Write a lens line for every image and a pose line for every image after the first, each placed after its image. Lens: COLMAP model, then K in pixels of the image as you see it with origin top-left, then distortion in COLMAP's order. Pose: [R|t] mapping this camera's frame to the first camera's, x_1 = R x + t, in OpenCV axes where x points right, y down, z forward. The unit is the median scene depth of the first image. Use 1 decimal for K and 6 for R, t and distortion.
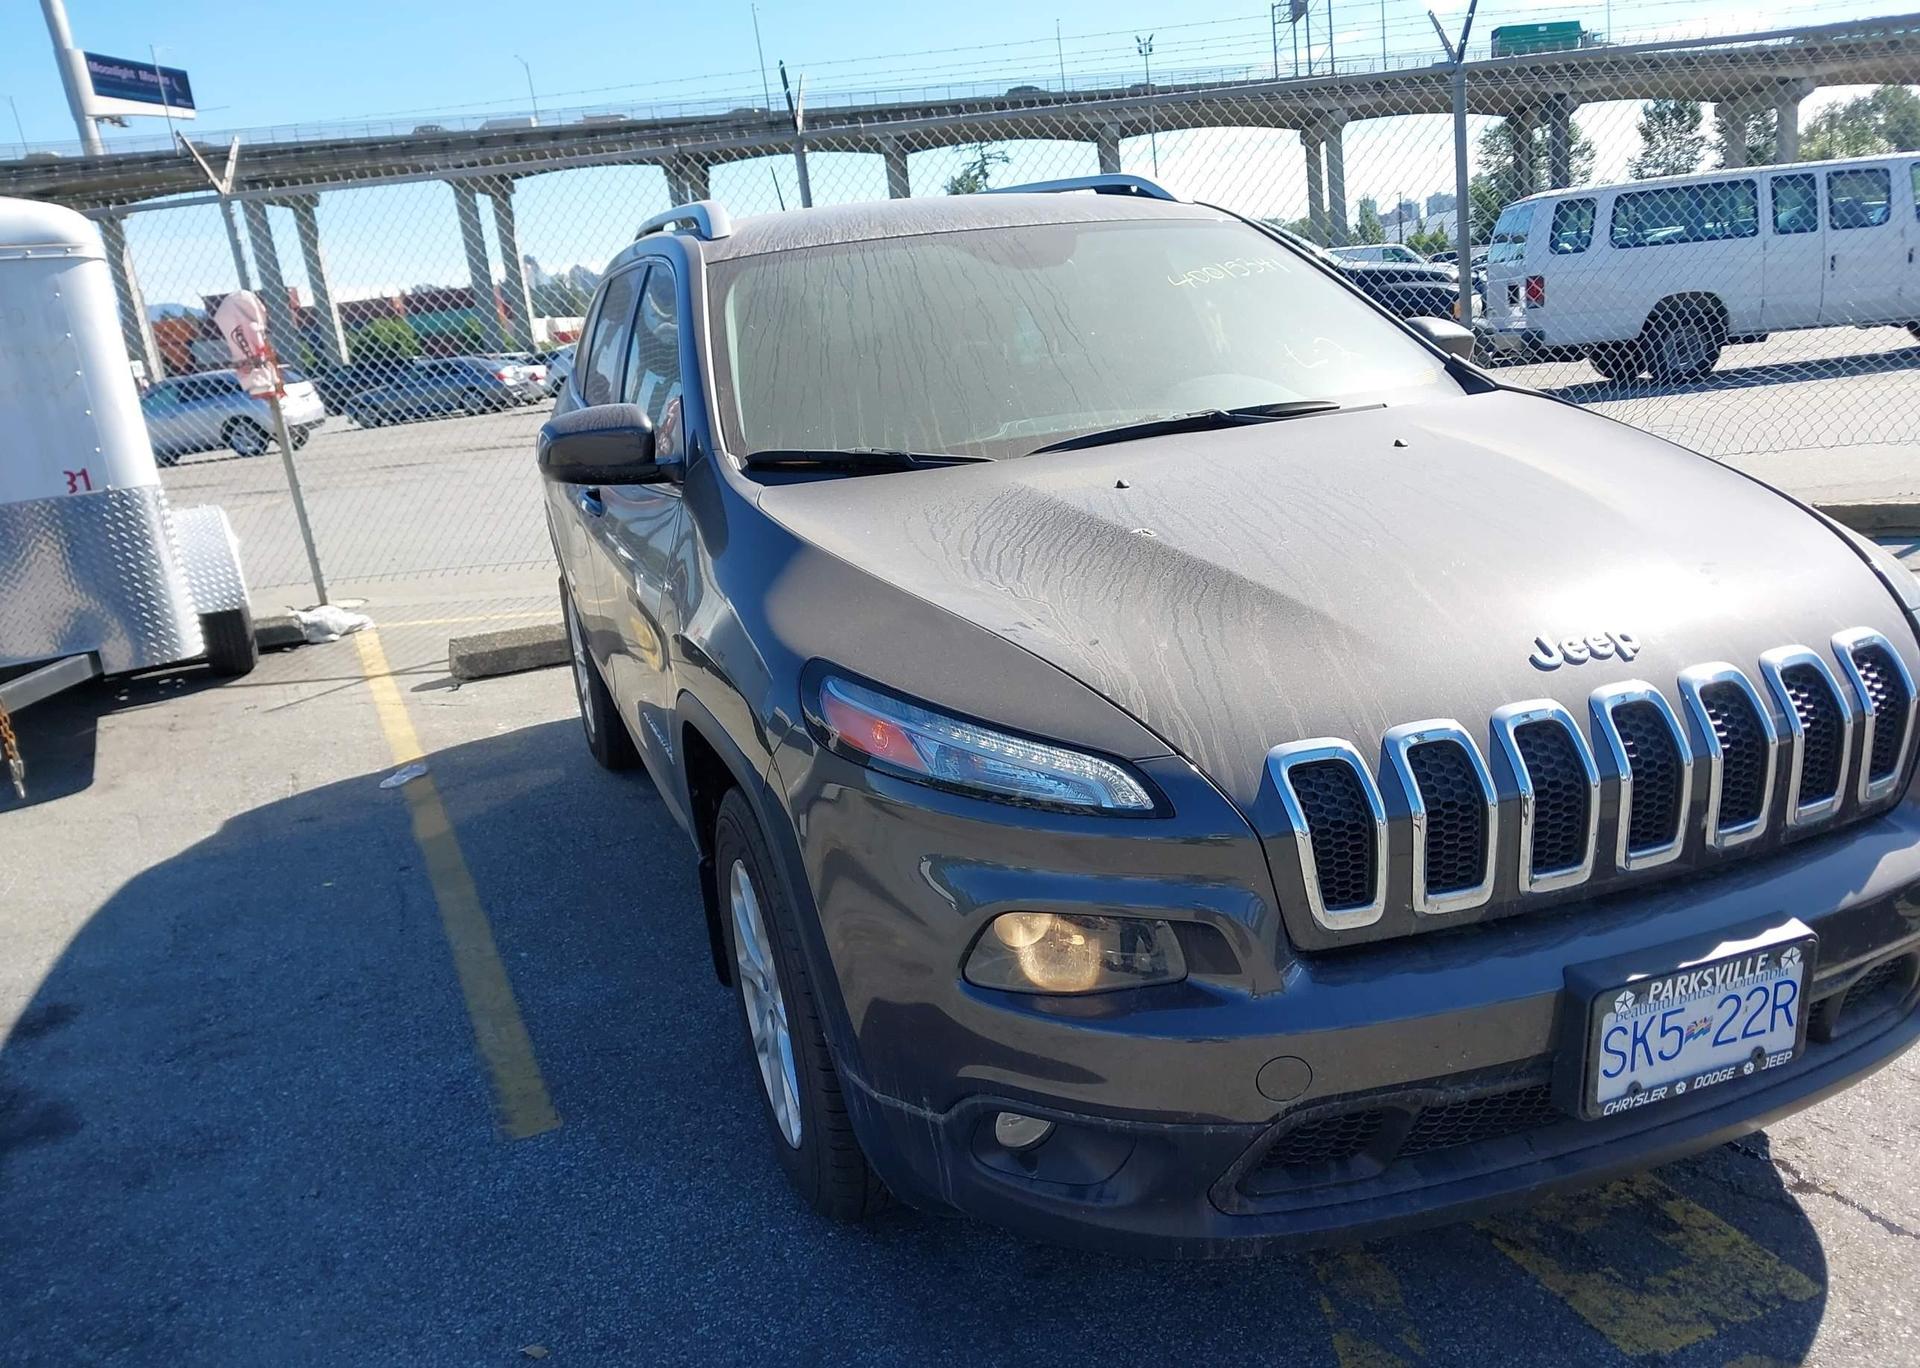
lens RADIAL K [[1519.2, 0, 961.0], [0, 1519.2, 687.0], [0, 0, 1]] dist [0.024412, -0.030773]
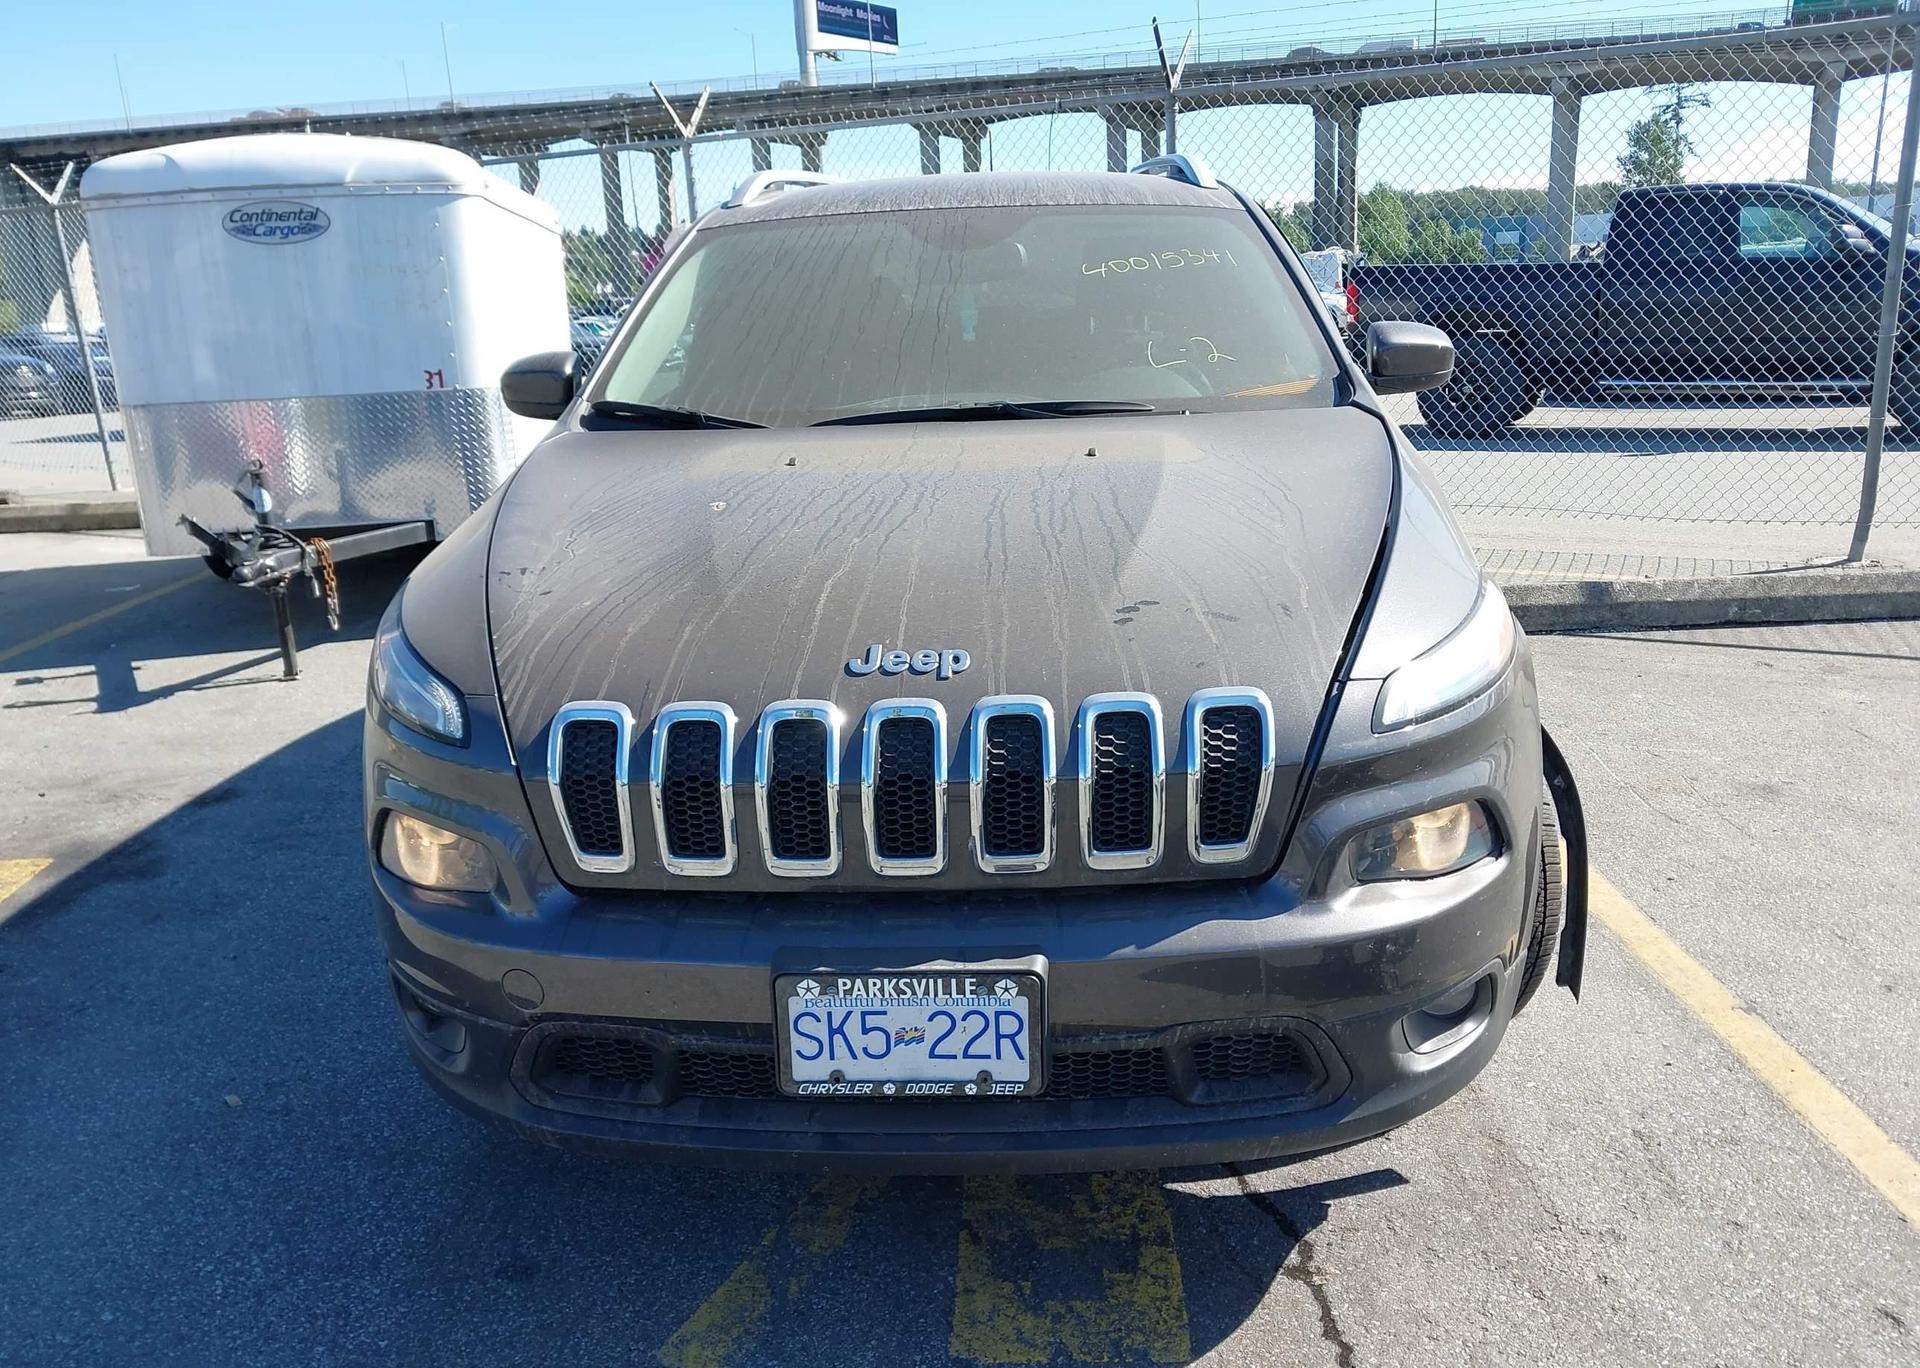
lens RADIAL K [[1519.2, 0, 943.6], [0, 1519.2, 679.1], [0, 0, 1]] dist [0.024412, -0.030773]
pose [[0.923109, 0.147914, -0.354953, 0.434794], [-0.136282, 0.988988, 0.057703, -0.040580], [0.359579, -0.004893, 0.933102, 0.025081]]
